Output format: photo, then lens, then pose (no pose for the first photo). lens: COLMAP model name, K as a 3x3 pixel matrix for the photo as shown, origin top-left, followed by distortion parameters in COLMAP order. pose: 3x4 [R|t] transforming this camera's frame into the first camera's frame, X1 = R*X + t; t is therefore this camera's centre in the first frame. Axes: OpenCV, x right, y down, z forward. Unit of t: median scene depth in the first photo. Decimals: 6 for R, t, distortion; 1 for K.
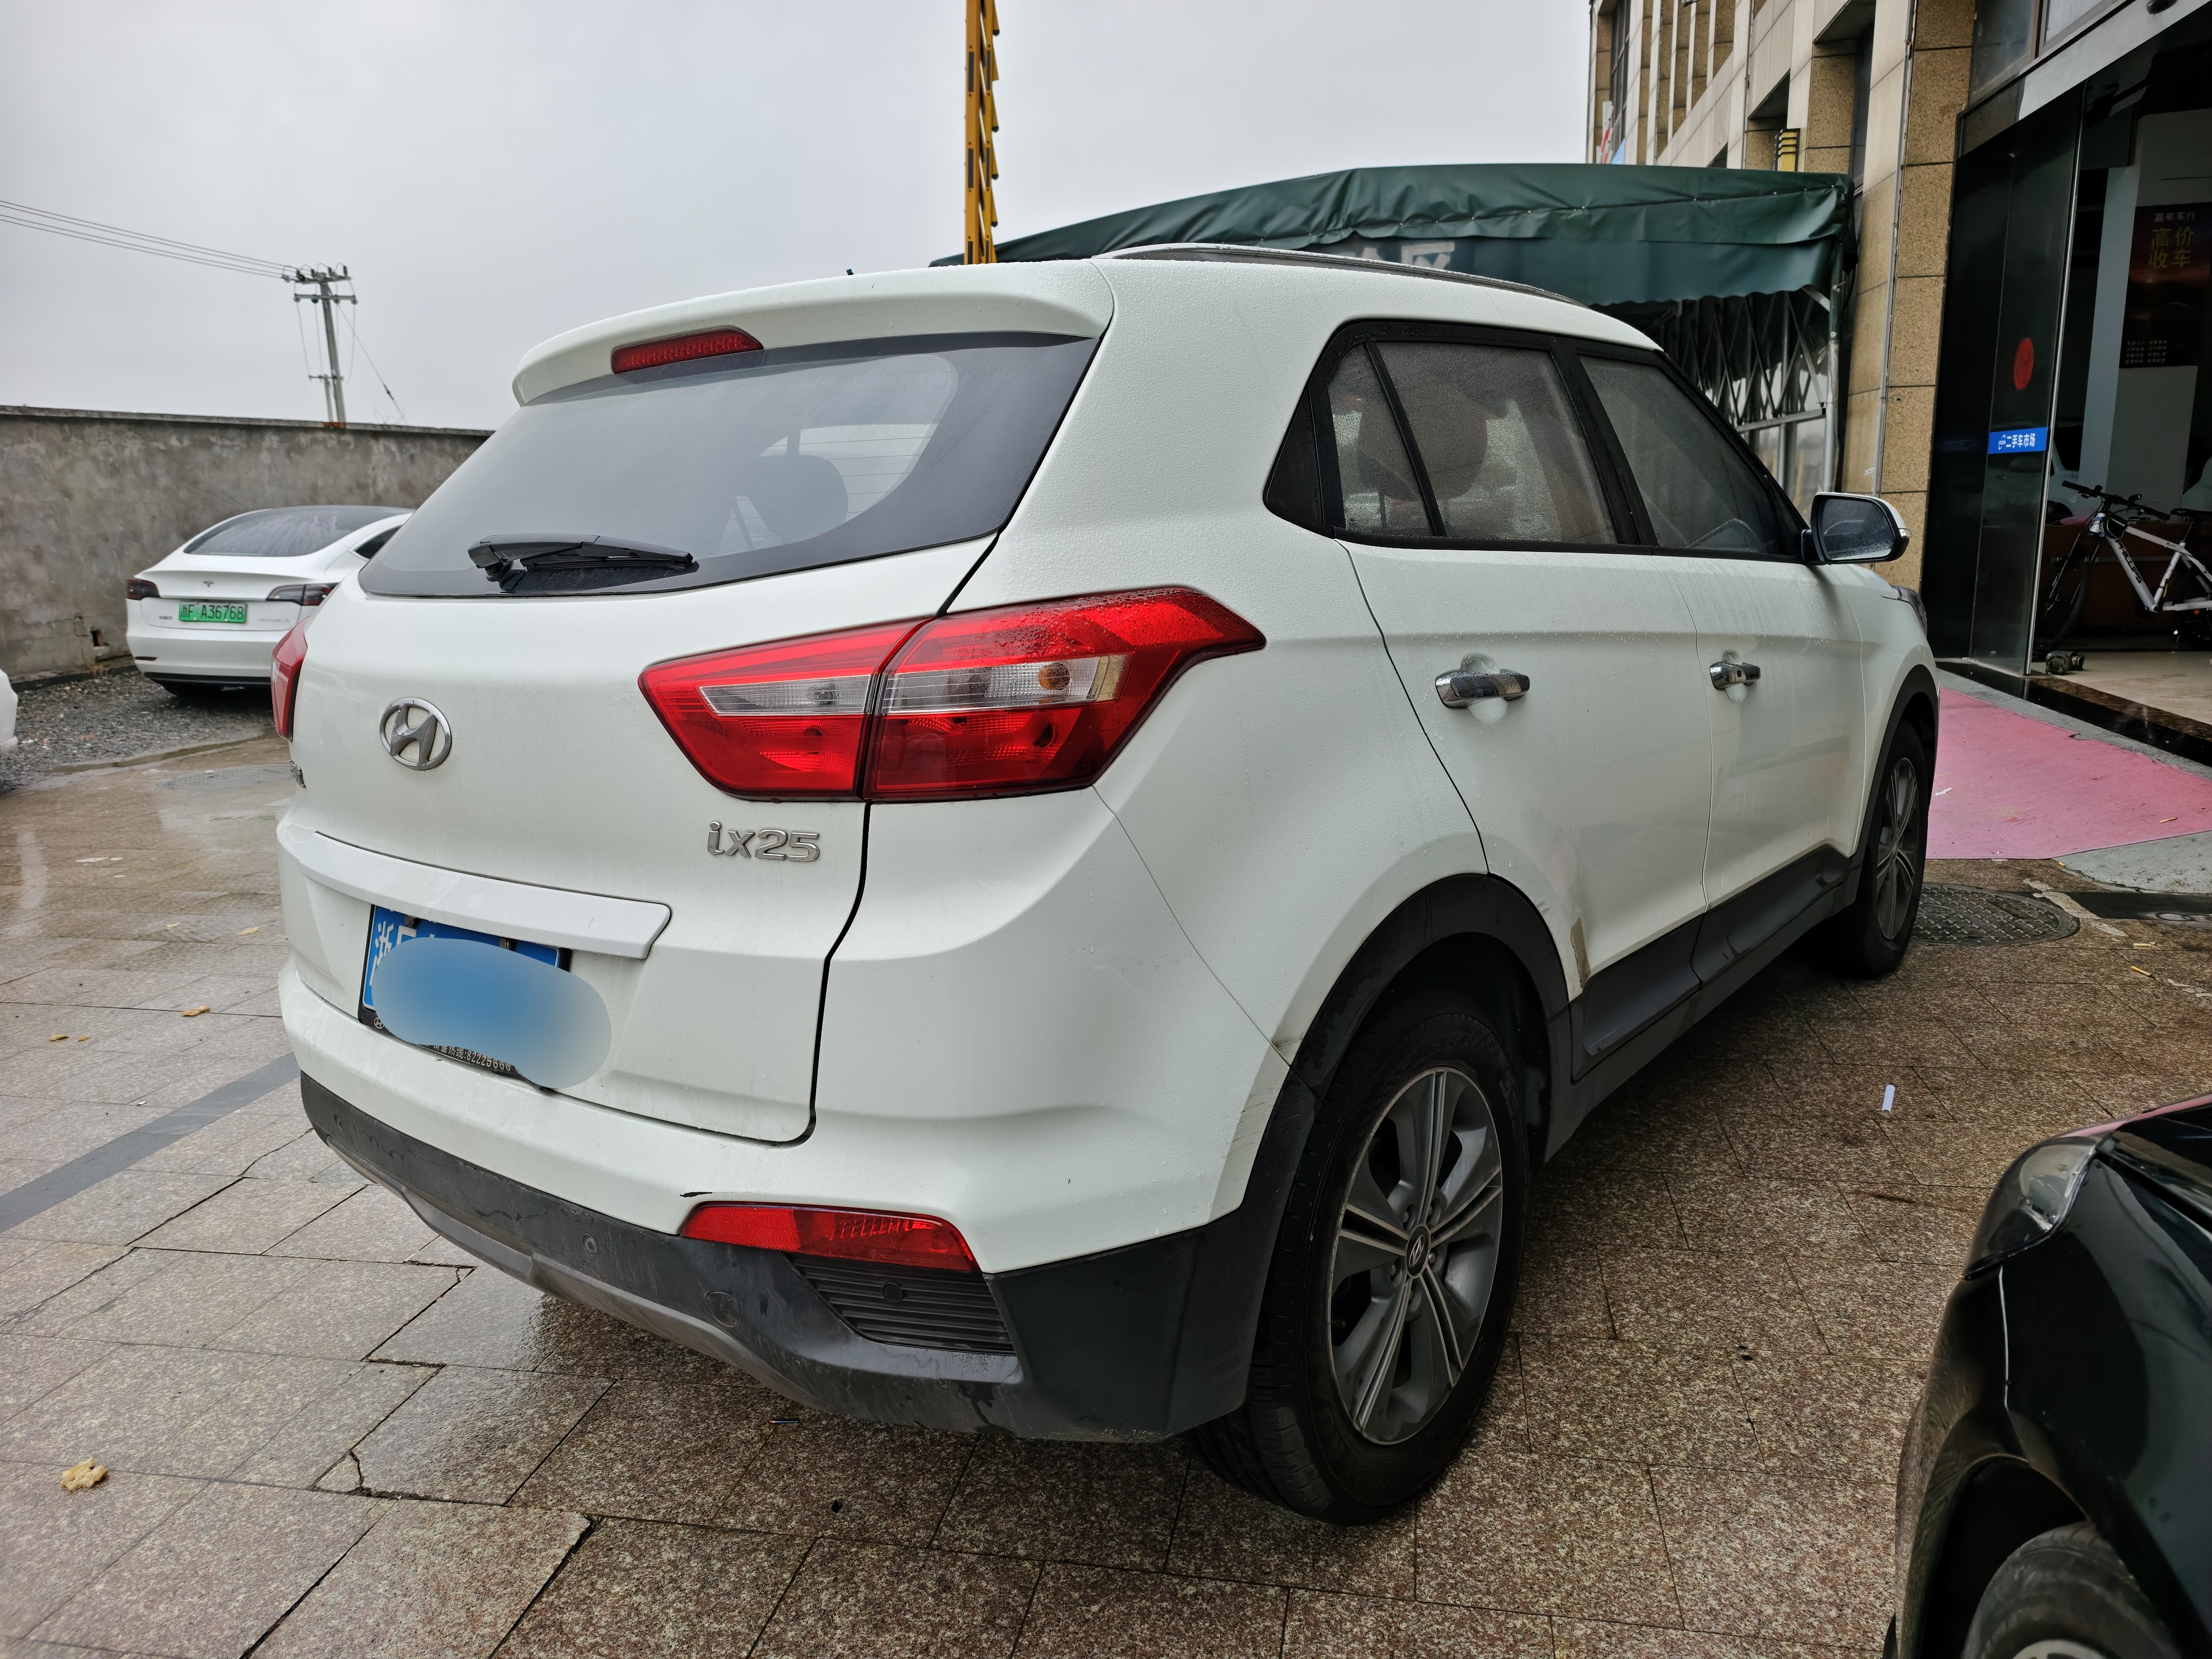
lens RADIAL K [[1594.3, 0, 1094.0], [0, 1594.3, 829.2], [0, 0, 1]] dist [0.062571, -0.070673]
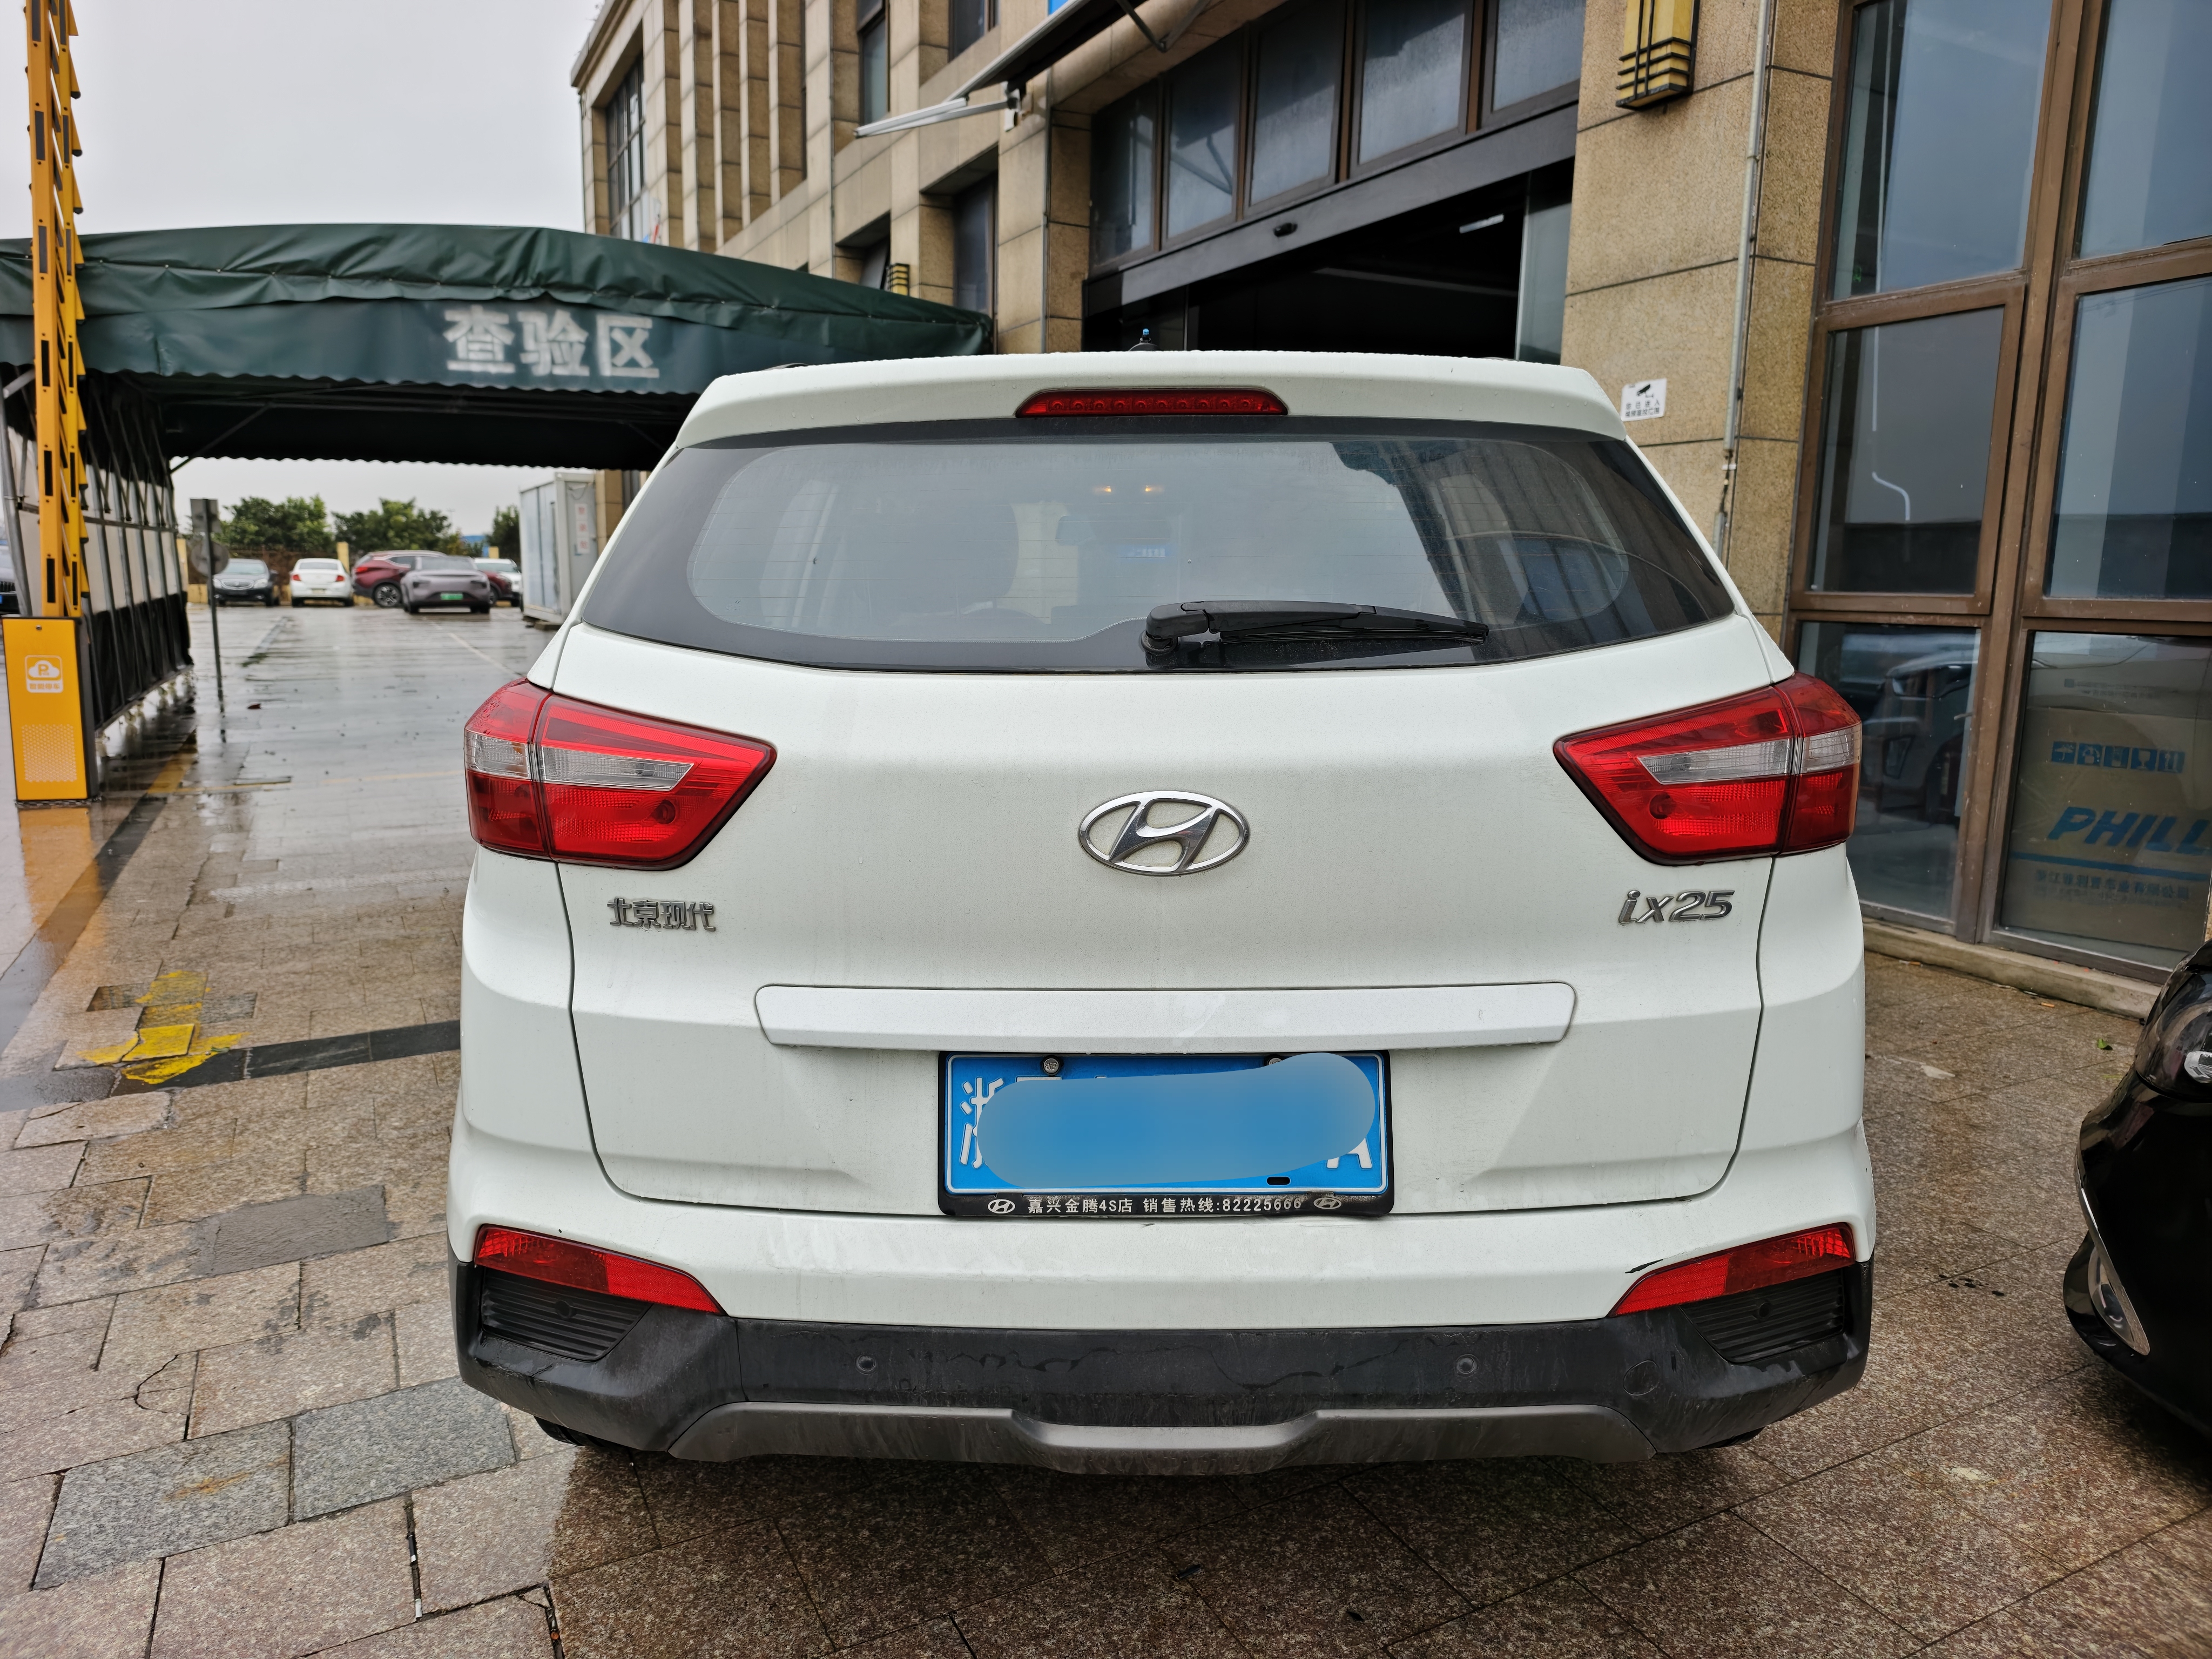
lens RADIAL K [[1594.3, 0, 1094.0], [0, 1594.3, 829.2], [0, 0, 1]] dist [0.062571, -0.070673]
pose [[0.749206, -0.068262, 0.658810, -0.252537], [0.099863, 0.994946, -0.010475, -0.014527], [-0.654766, 0.073638, 0.752236, 0.099723]]
